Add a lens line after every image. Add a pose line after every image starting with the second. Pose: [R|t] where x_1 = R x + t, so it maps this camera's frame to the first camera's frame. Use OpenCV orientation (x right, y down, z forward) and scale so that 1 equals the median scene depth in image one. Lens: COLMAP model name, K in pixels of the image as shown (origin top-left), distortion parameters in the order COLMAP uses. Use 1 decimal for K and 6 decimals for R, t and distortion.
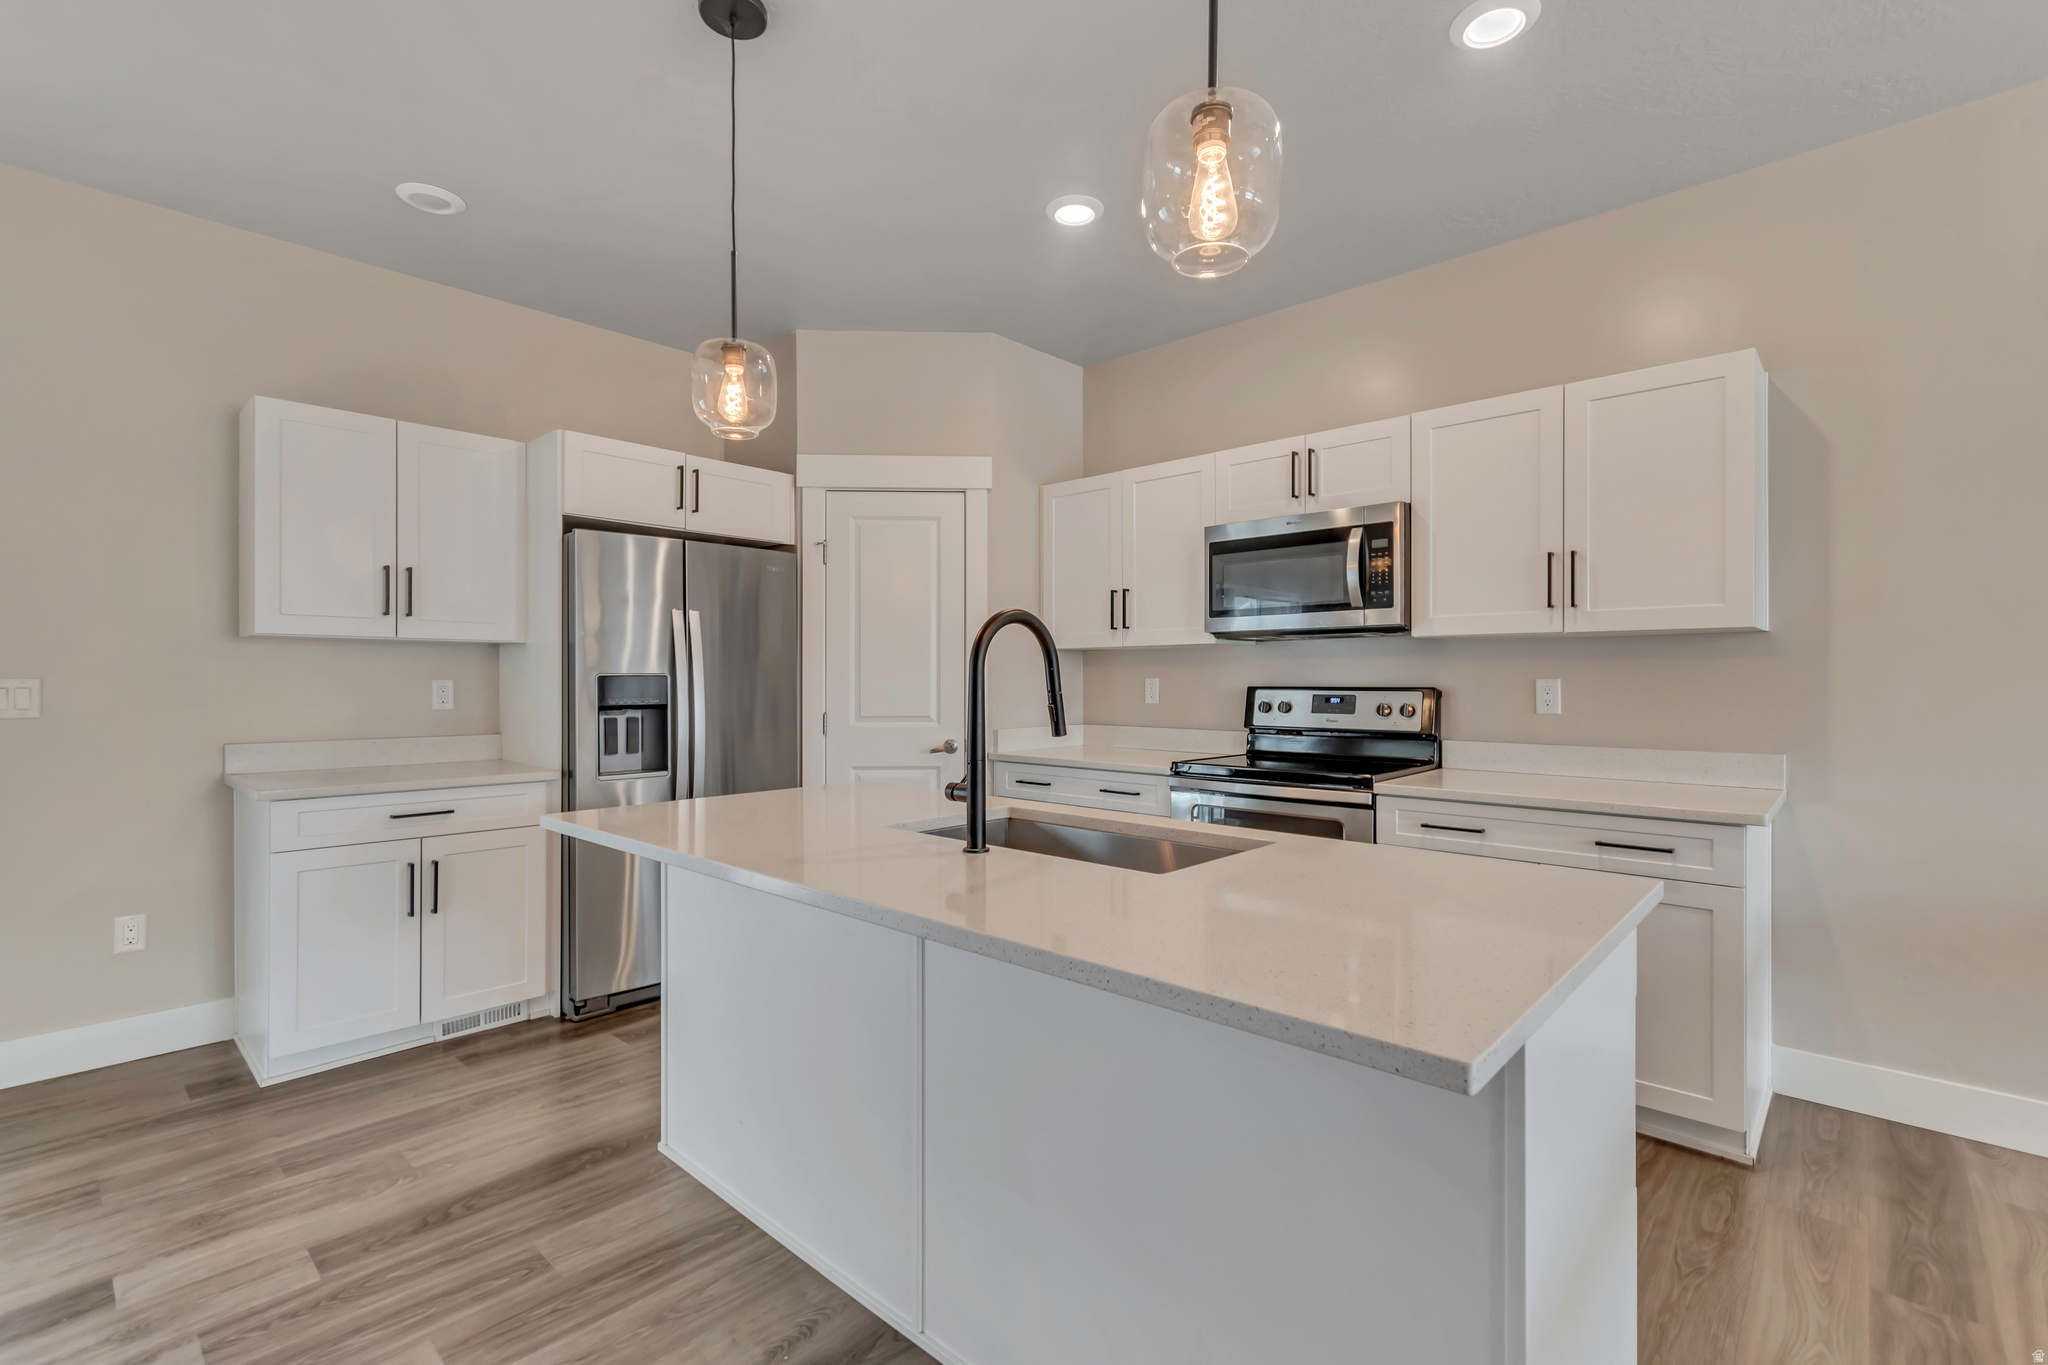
lens RADIAL K [[915.7, 0, 1030.2], [0, 915.7, 677.4], [0, 0, 1]] dist [0.003430, -0.000111]
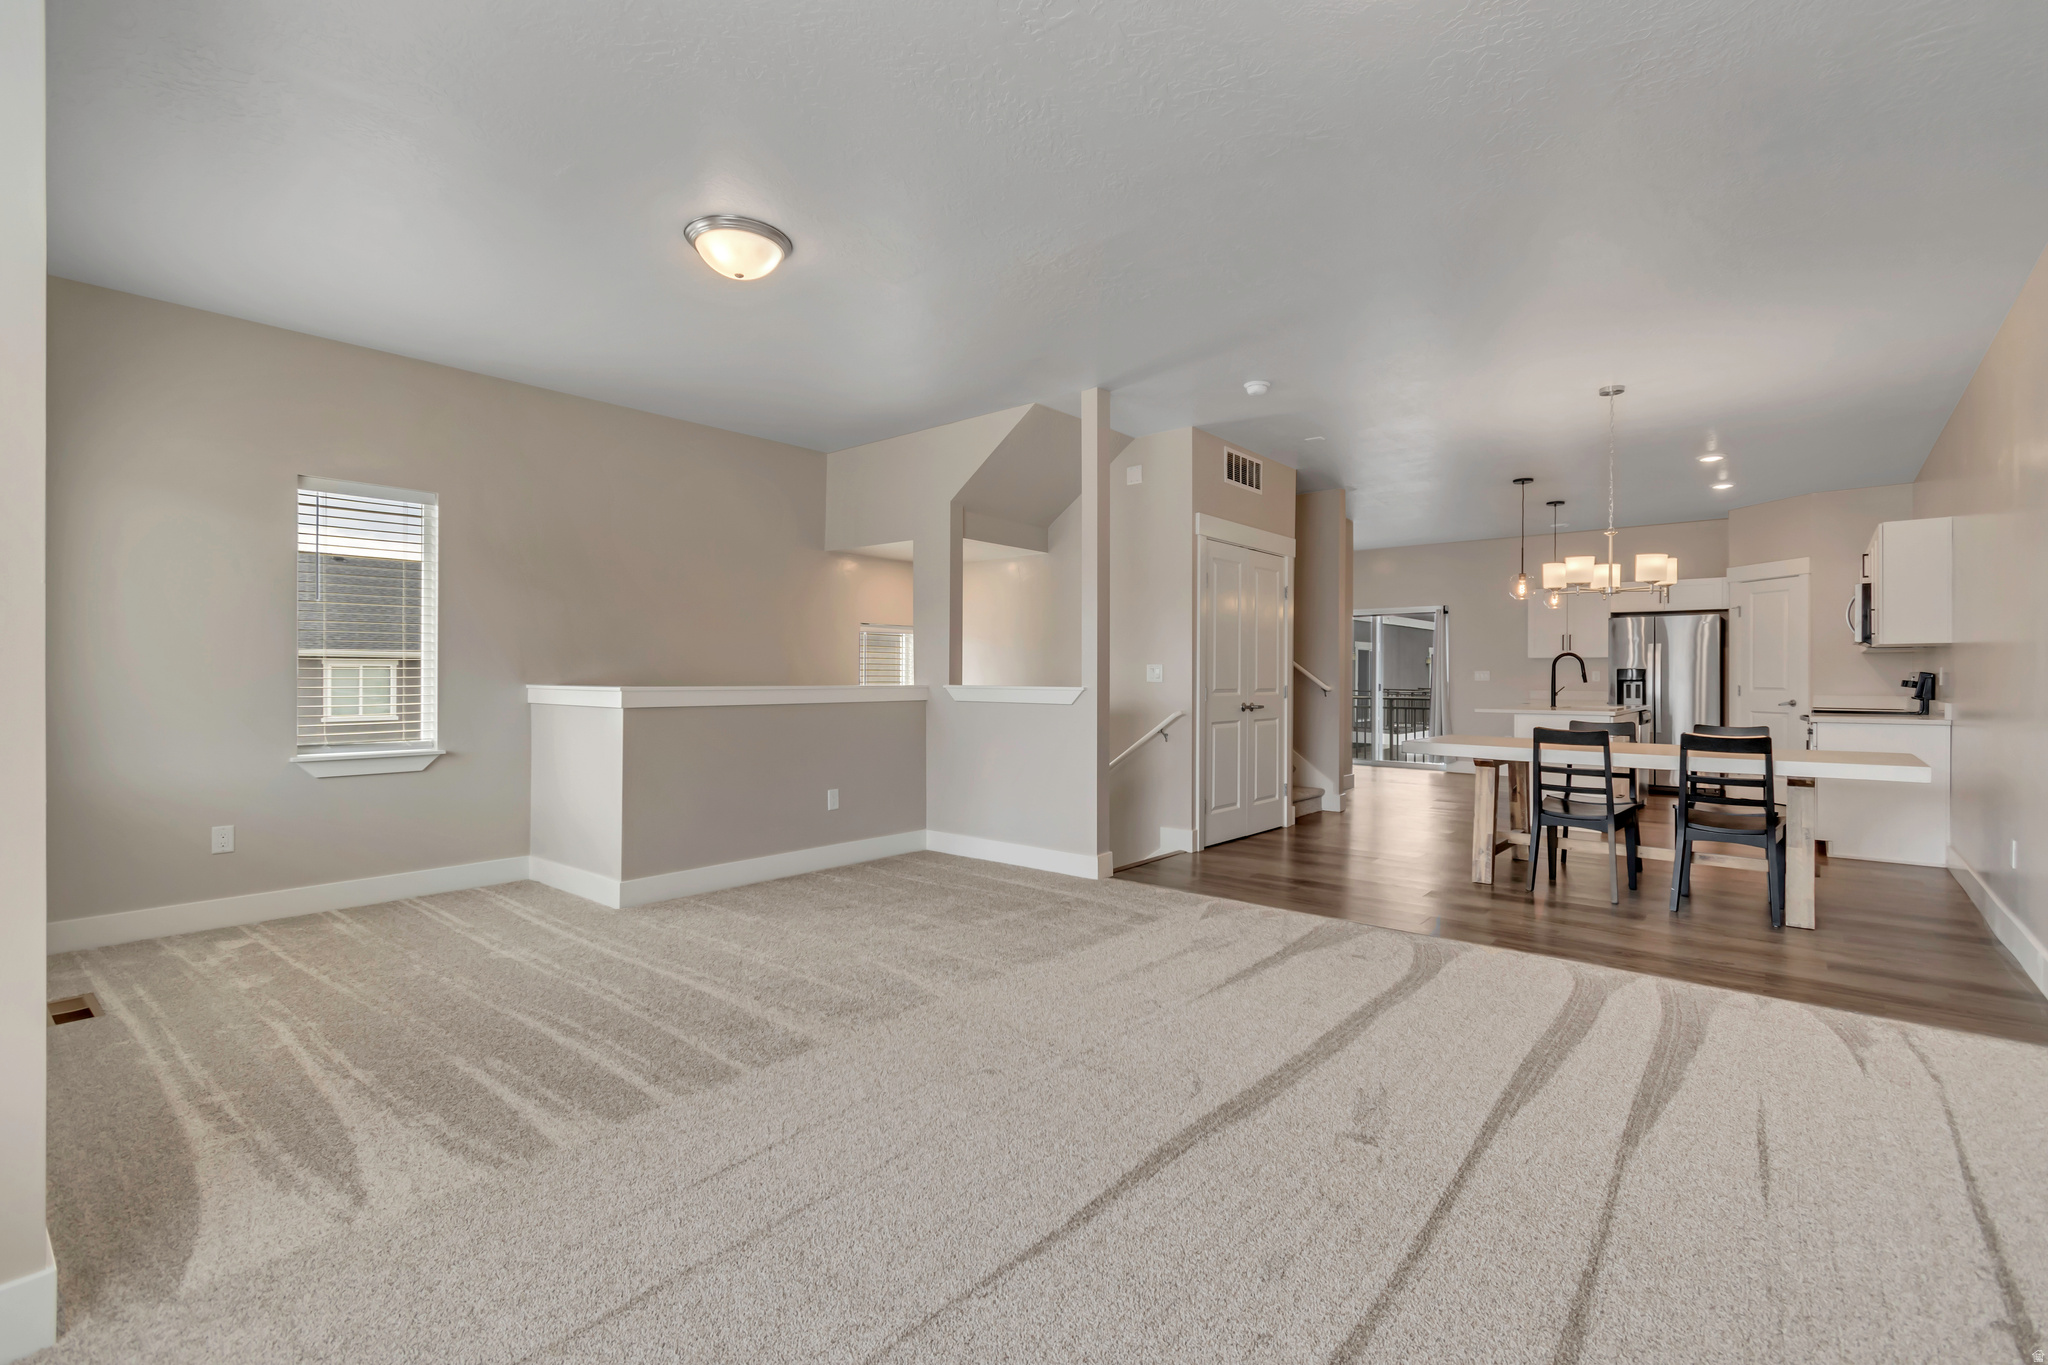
lens RADIAL K [[915.7, 0, 1030.2], [0, 915.7, 677.4], [0, 0, 1]] dist [0.003430, -0.000111]
pose [[0.045073, 0.003024, -0.998979, 2.355891], [0.000414, 0.999995, 0.003046, 0.015808], [0.998984, -0.000551, 0.045071, -0.974161]]
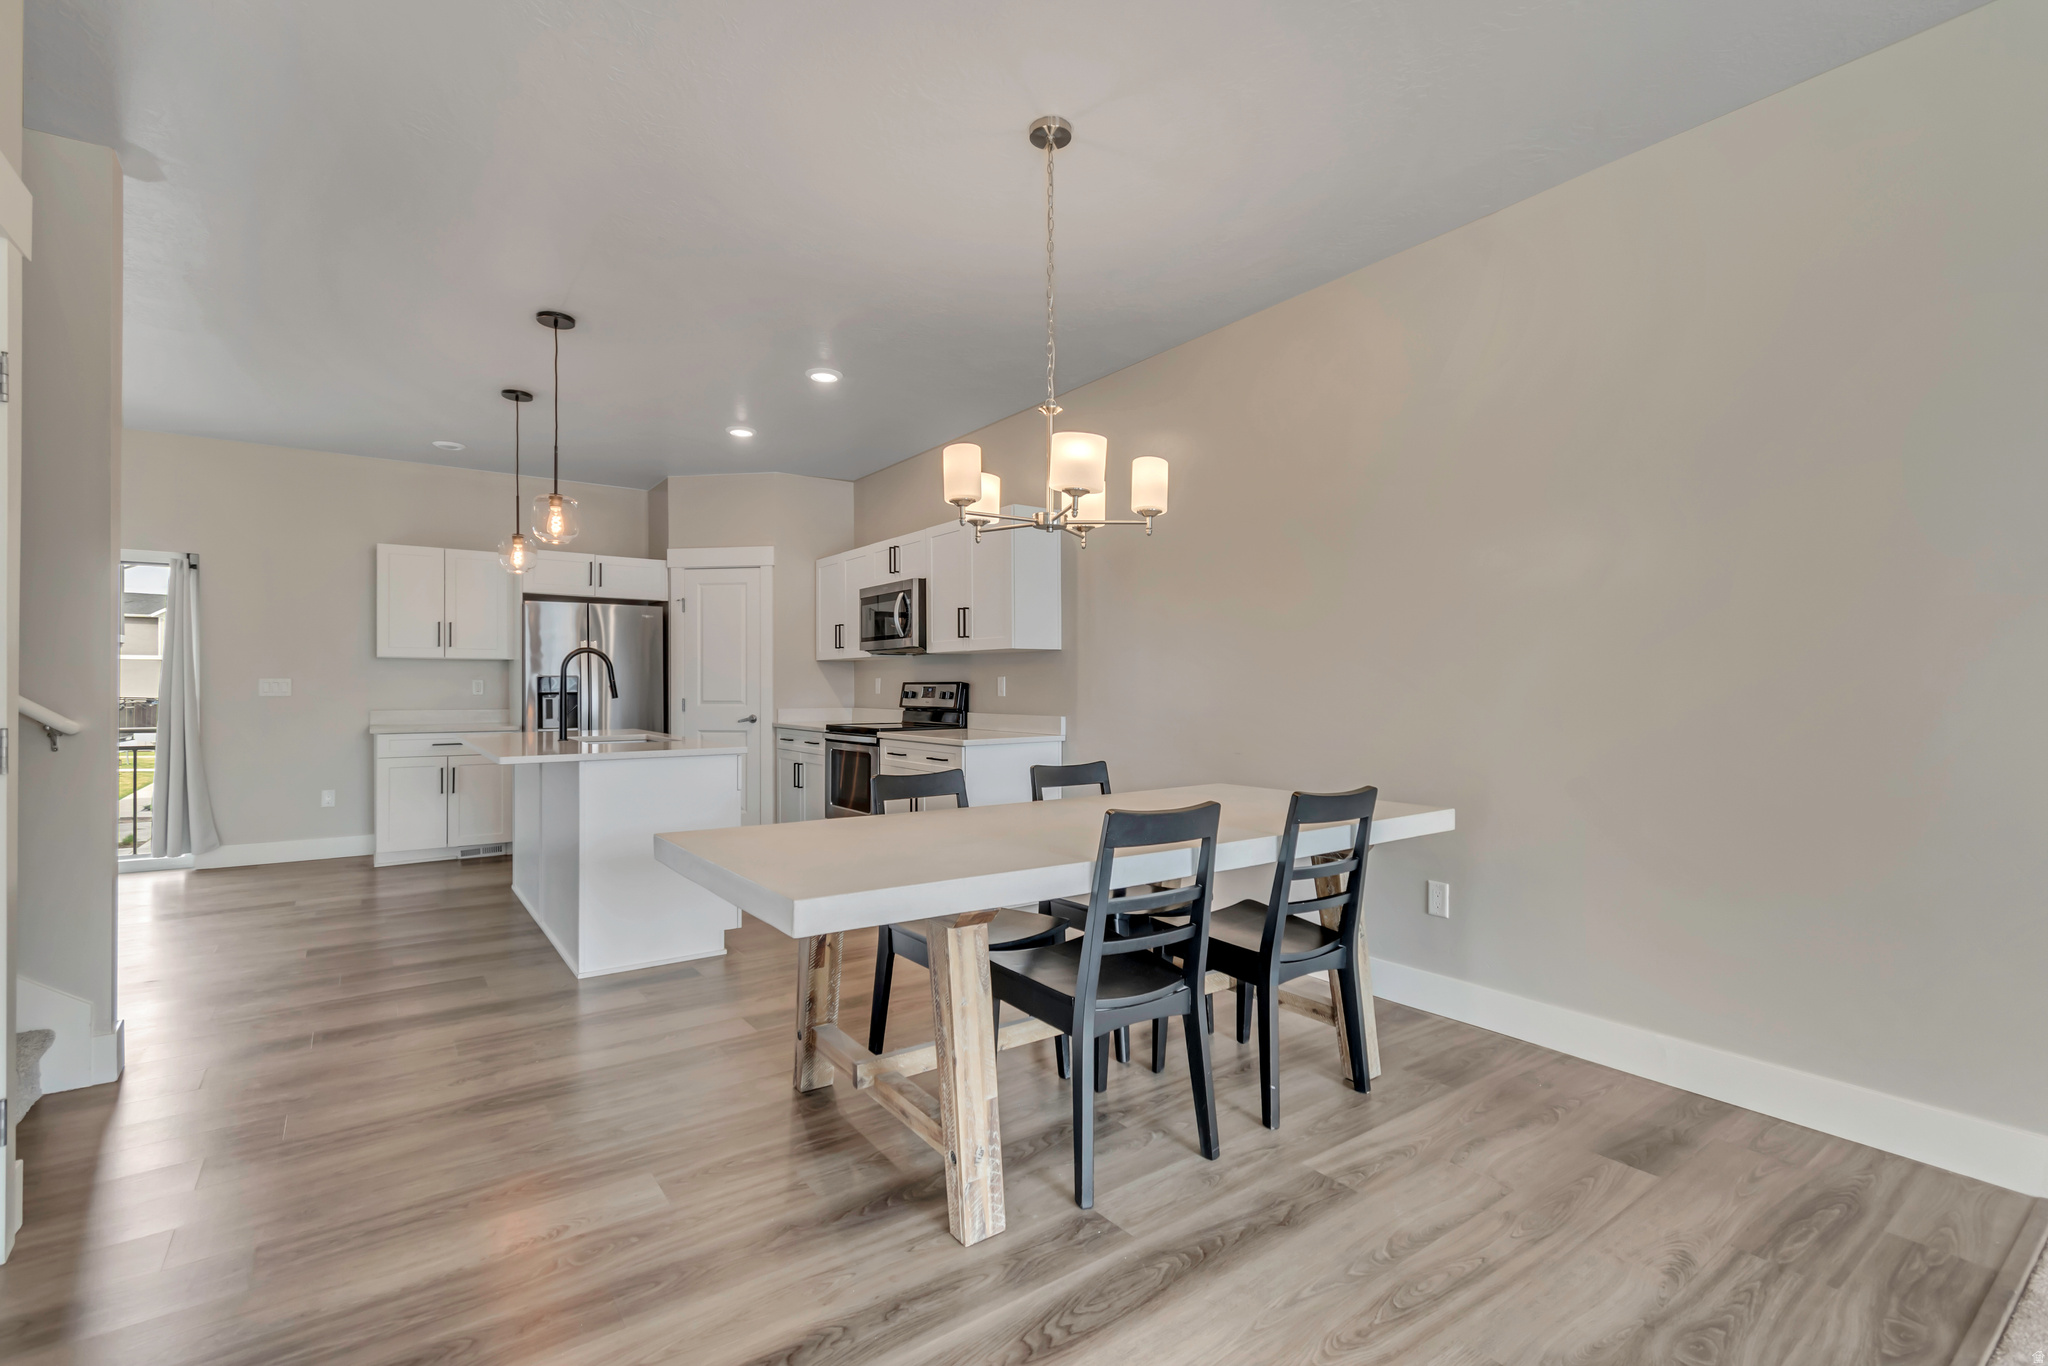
lens RADIAL K [[915.7, 0, 1030.2], [0, 915.7, 677.9], [0, 0, 1]] dist [0.003430, -0.000111]
pose [[0.980300, -0.002589, -0.197499, 0.949046], [0.001533, 0.999984, -0.005496, 0.013604], [0.197510, 0.005085, 0.980288, -0.700215]]
